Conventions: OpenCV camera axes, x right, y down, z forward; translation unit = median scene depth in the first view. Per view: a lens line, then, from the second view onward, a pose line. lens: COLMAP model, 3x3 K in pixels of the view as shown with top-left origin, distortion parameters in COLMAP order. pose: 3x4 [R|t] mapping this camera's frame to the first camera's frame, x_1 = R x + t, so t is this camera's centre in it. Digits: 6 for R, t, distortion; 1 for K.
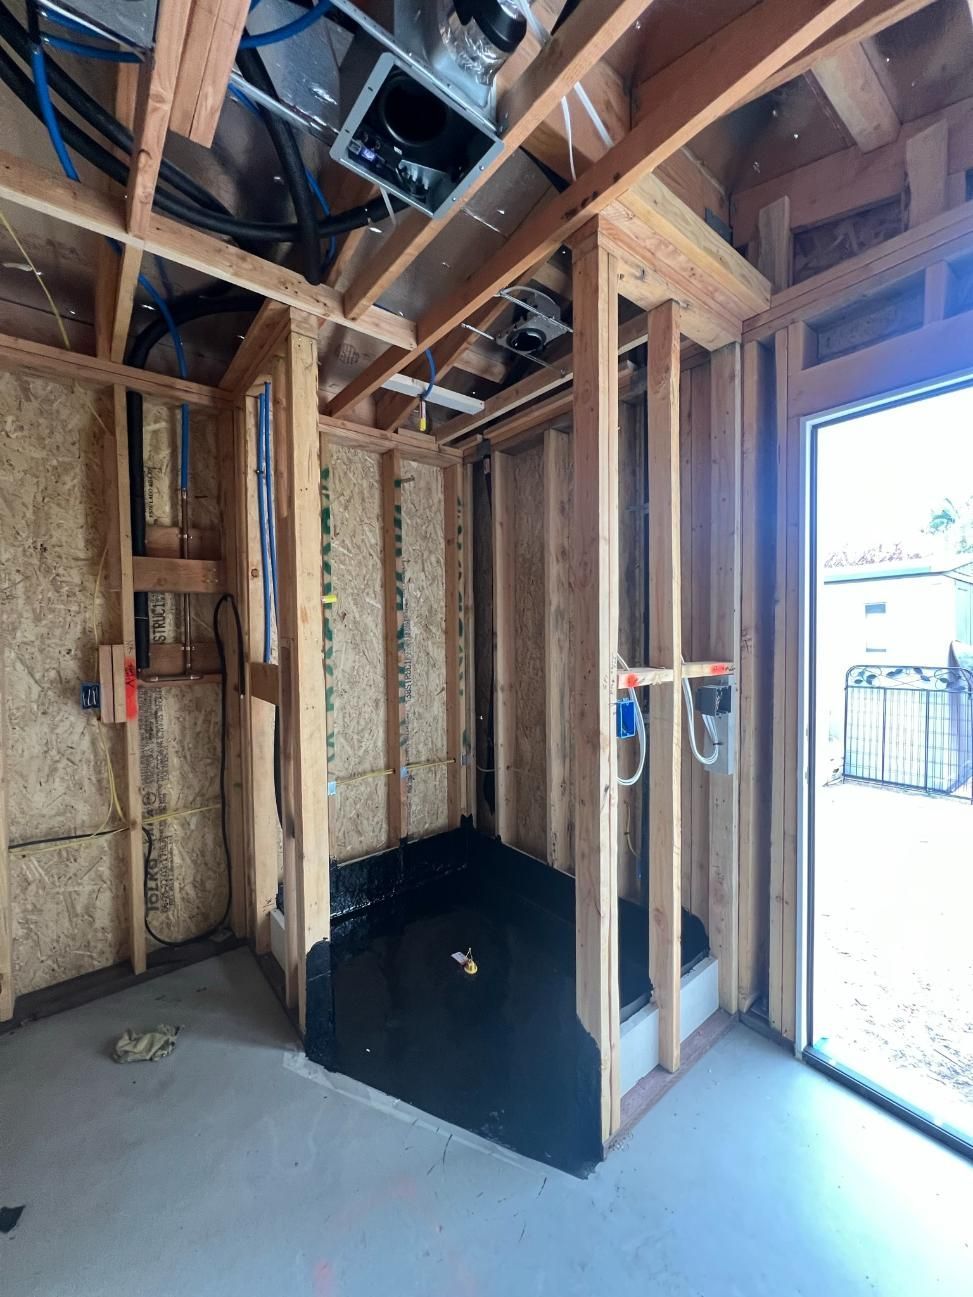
lens RADIAL K [[517.3, 0, 481.2], [0, 517.3, 643.2], [0, 0, 1]] dist [-0.001566, 0.000133]
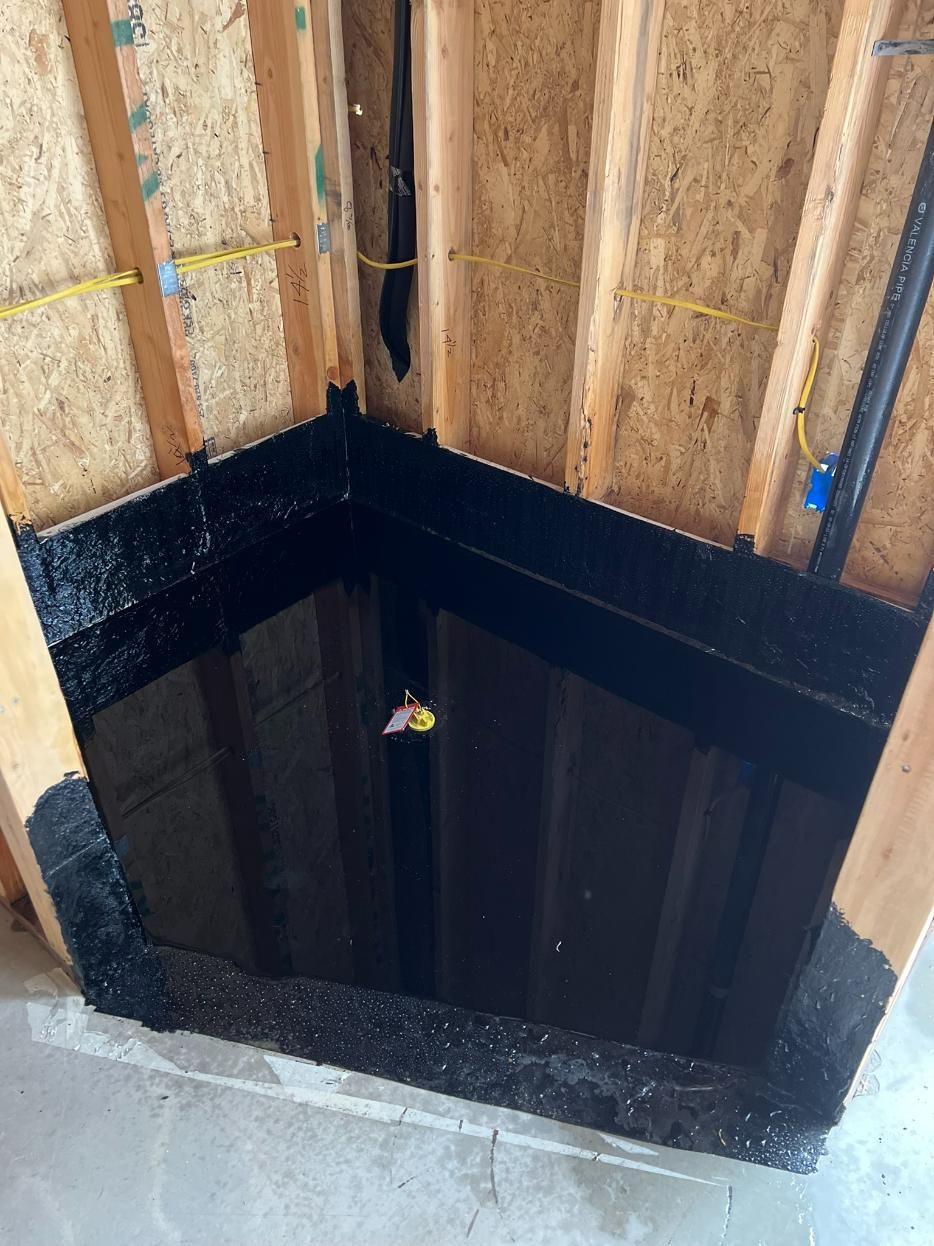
lens RADIAL K [[946.5, 0, 465.6], [0, 946.5, 634.8], [0, 0, 1]] dist [0.014592, -0.002358]
pose [[0.979575, -0.105753, 0.171022, -0.085761], [-0.008755, 0.827289, 0.561709, 0.083584], [-0.200887, -0.551733, 0.809466, 0.293626]]
